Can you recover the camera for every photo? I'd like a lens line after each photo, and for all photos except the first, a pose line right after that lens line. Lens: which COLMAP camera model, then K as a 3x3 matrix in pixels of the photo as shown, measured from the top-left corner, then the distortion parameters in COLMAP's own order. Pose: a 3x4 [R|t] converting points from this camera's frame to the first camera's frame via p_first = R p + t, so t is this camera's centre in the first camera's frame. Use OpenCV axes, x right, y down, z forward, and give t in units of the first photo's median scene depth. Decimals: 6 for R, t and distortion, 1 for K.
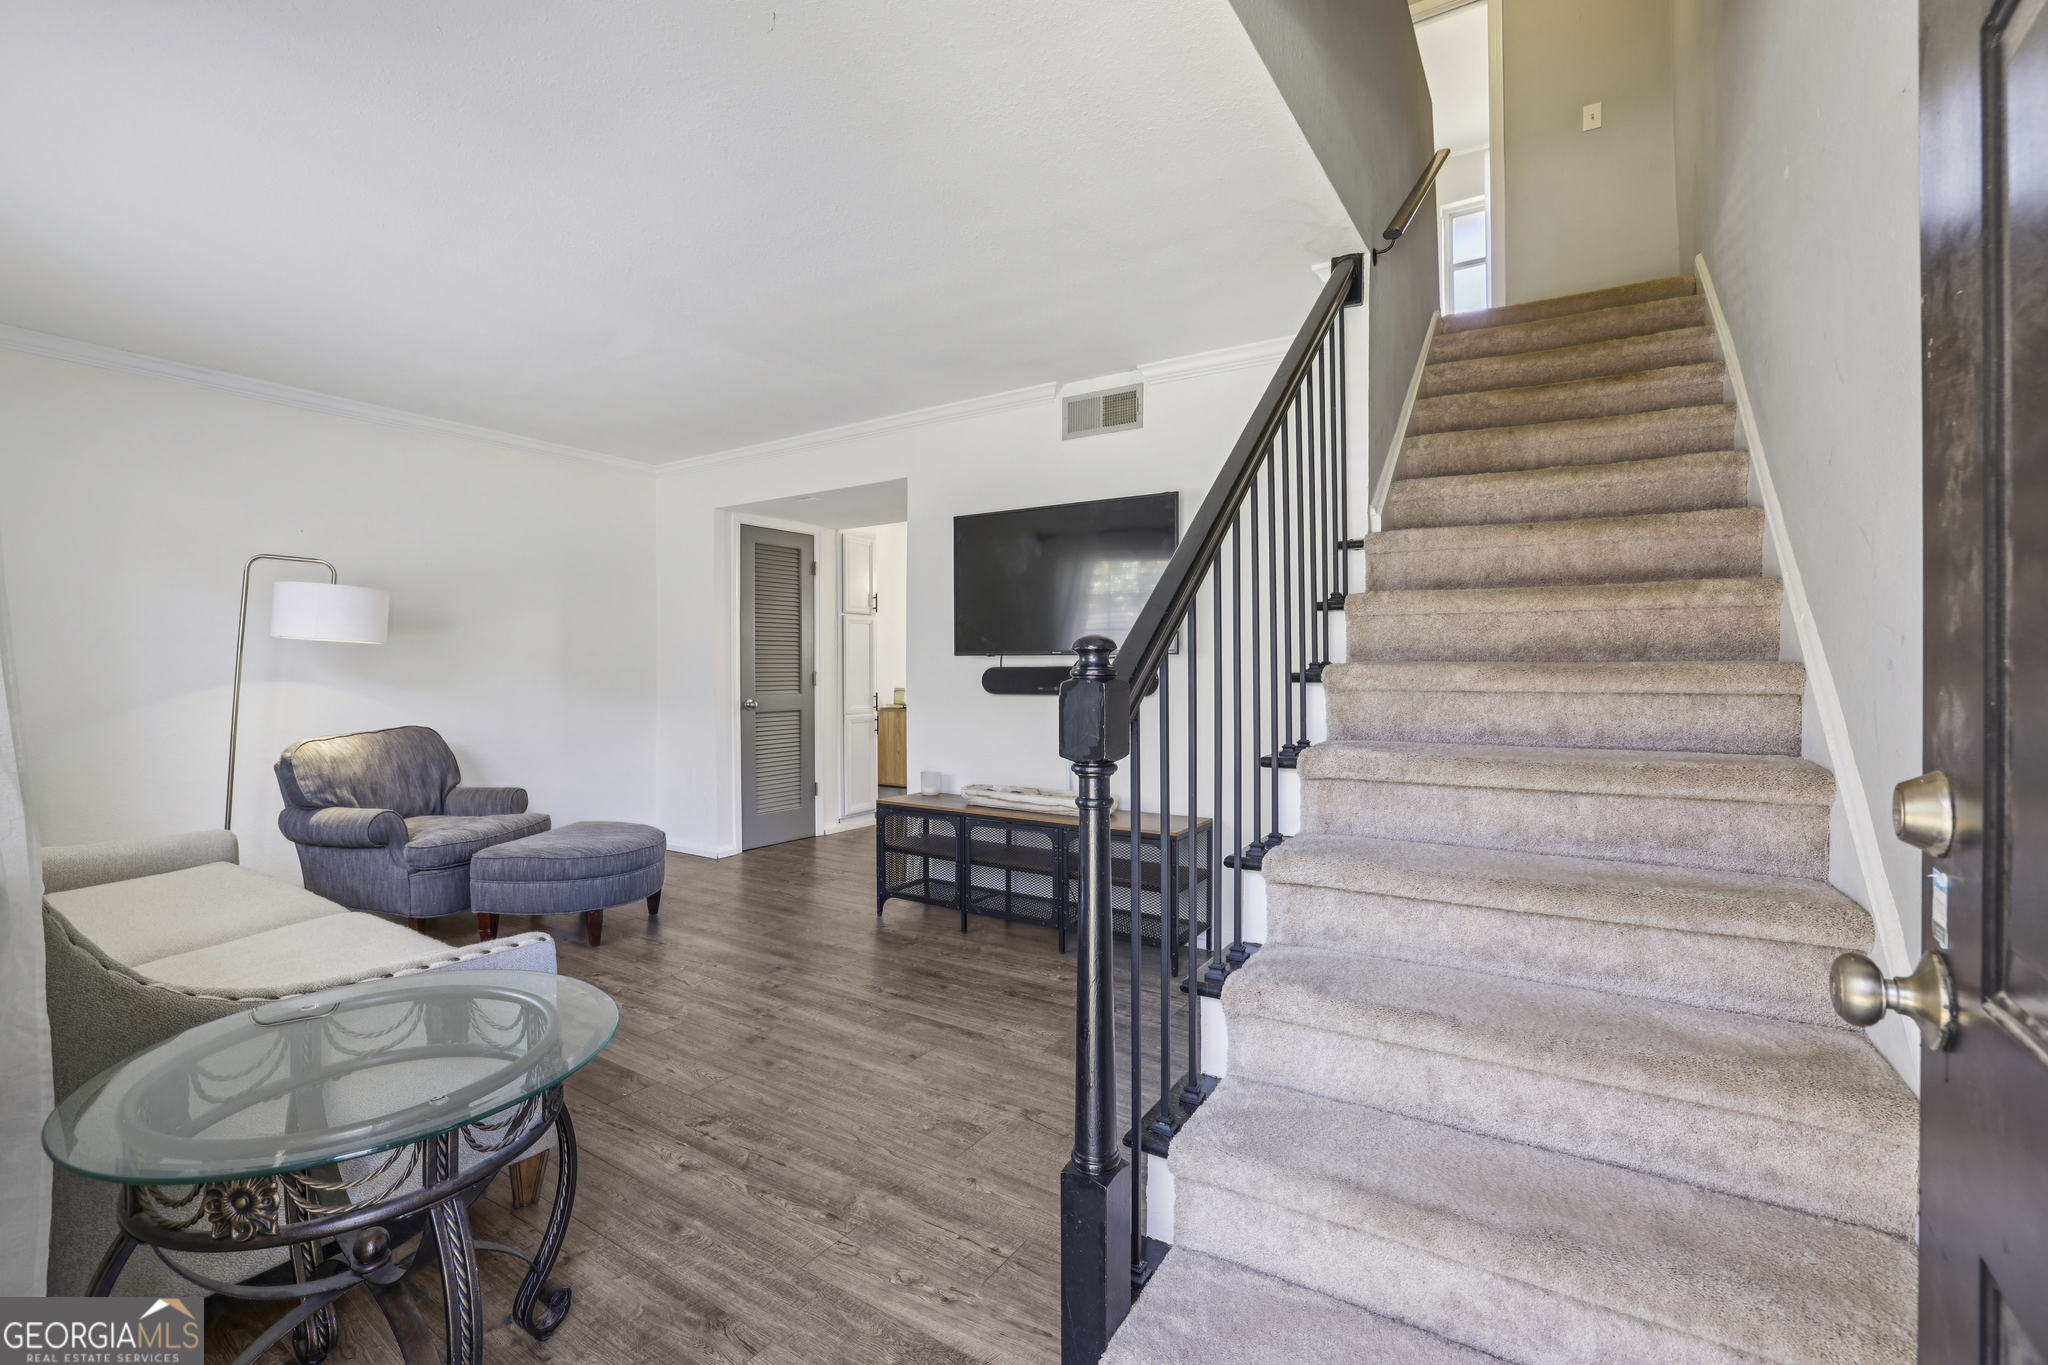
lens RADIAL K [[887.5, 0, 1007.2], [0, 887.5, 677.0], [0, 0, 1]] dist [-0.037725, 0.006875]
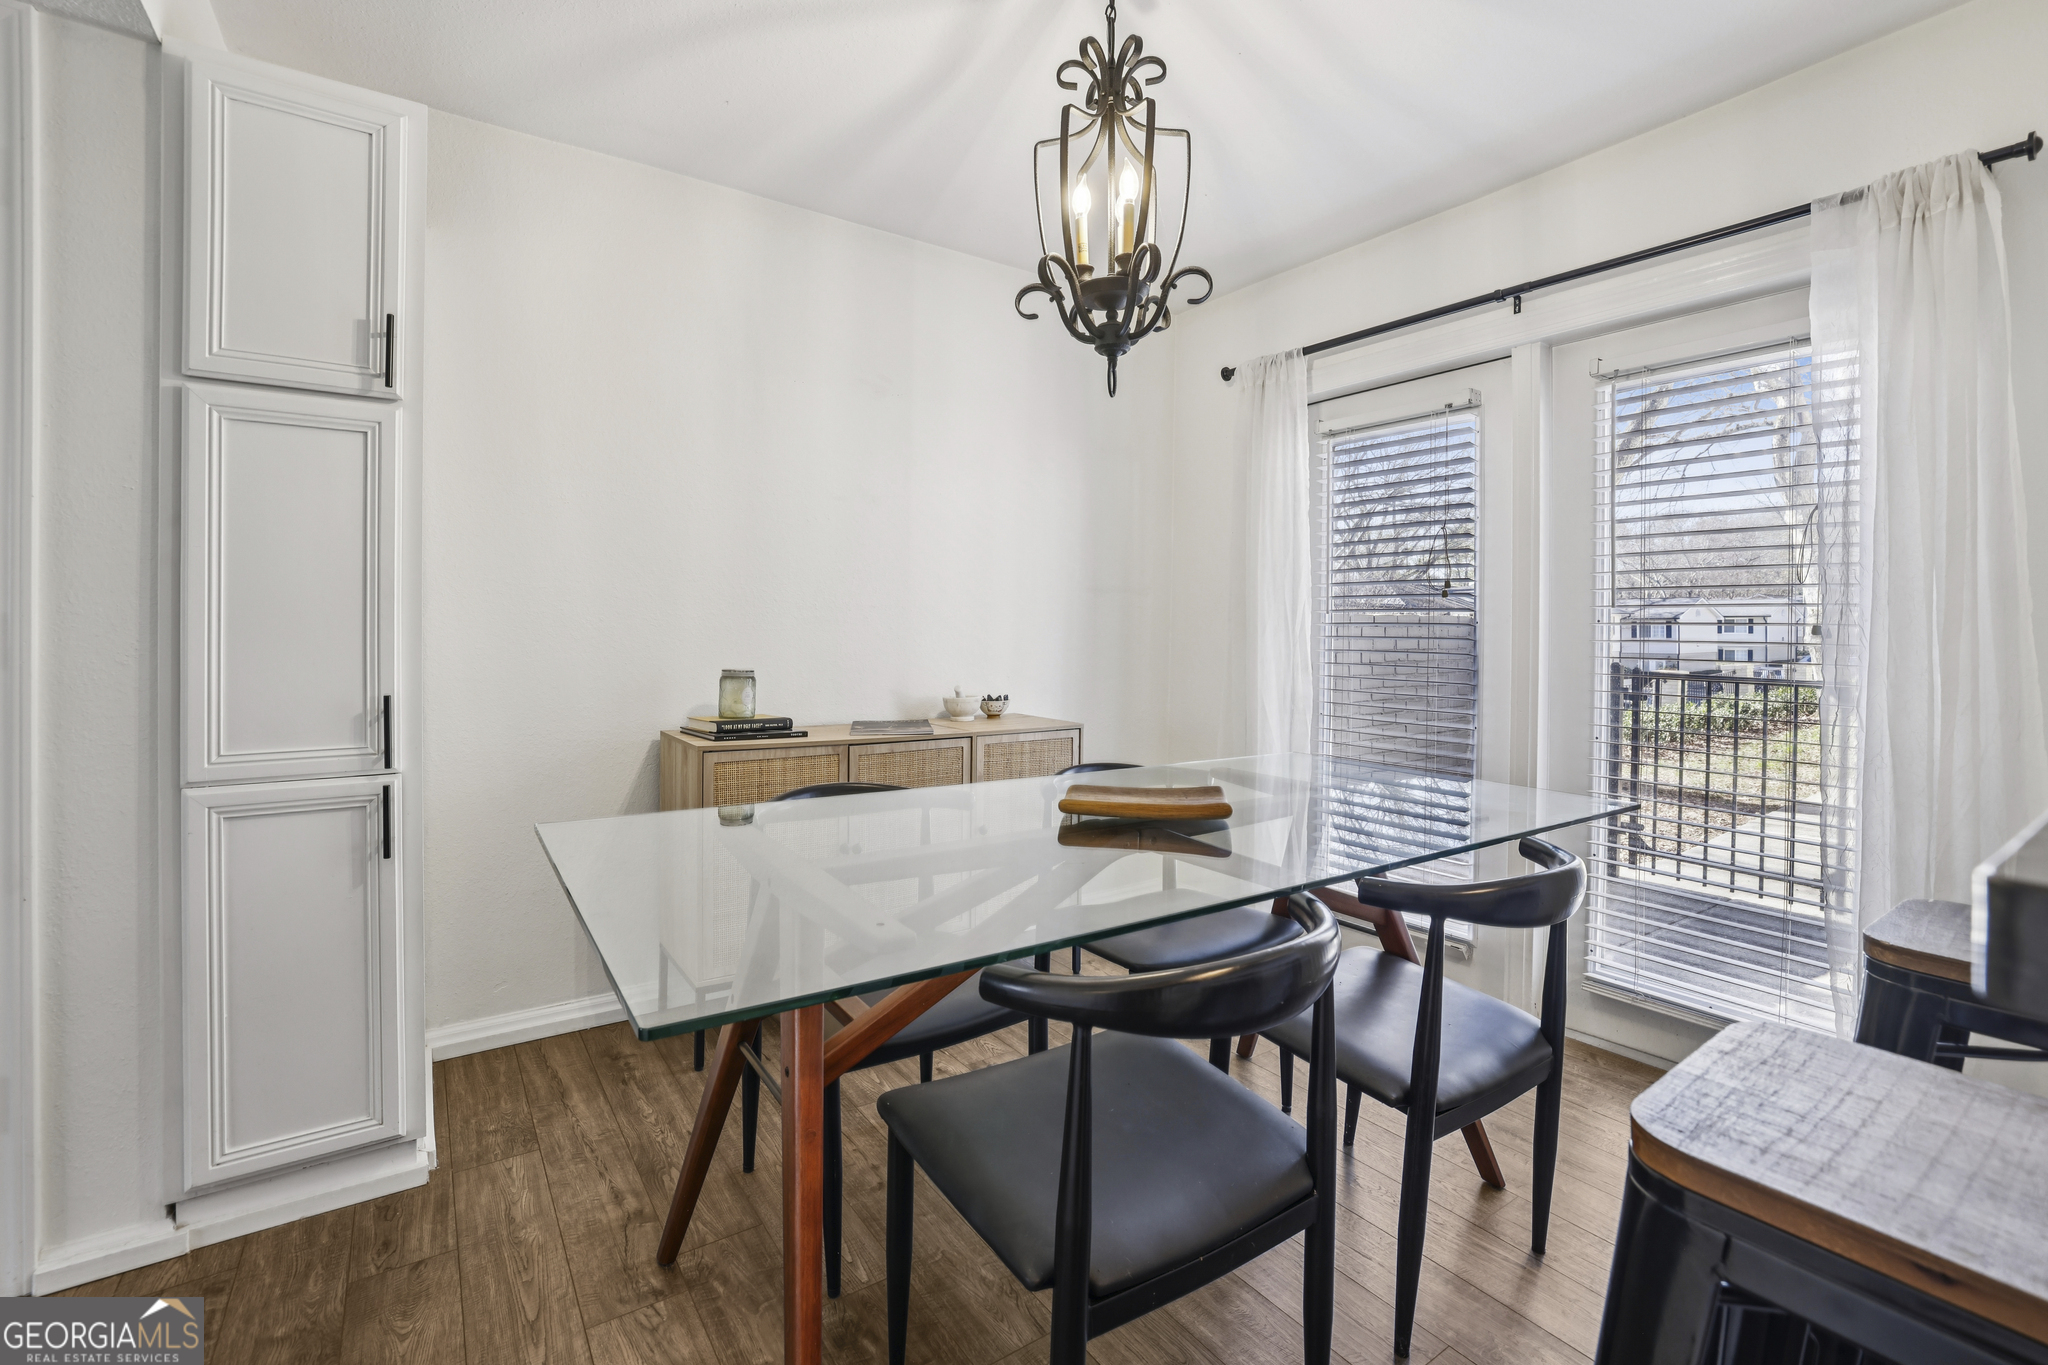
lens RADIAL K [[887.5, 0, 1044.3], [0, 887.5, 638.9], [0, 0, 1]] dist [-0.037725, 0.006875]
pose [[0.931916, 0.008059, -0.362585, 0.232557], [-0.006630, 0.999965, 0.005184, -0.004393], [0.362614, -0.002427, 0.931936, 1.570659]]
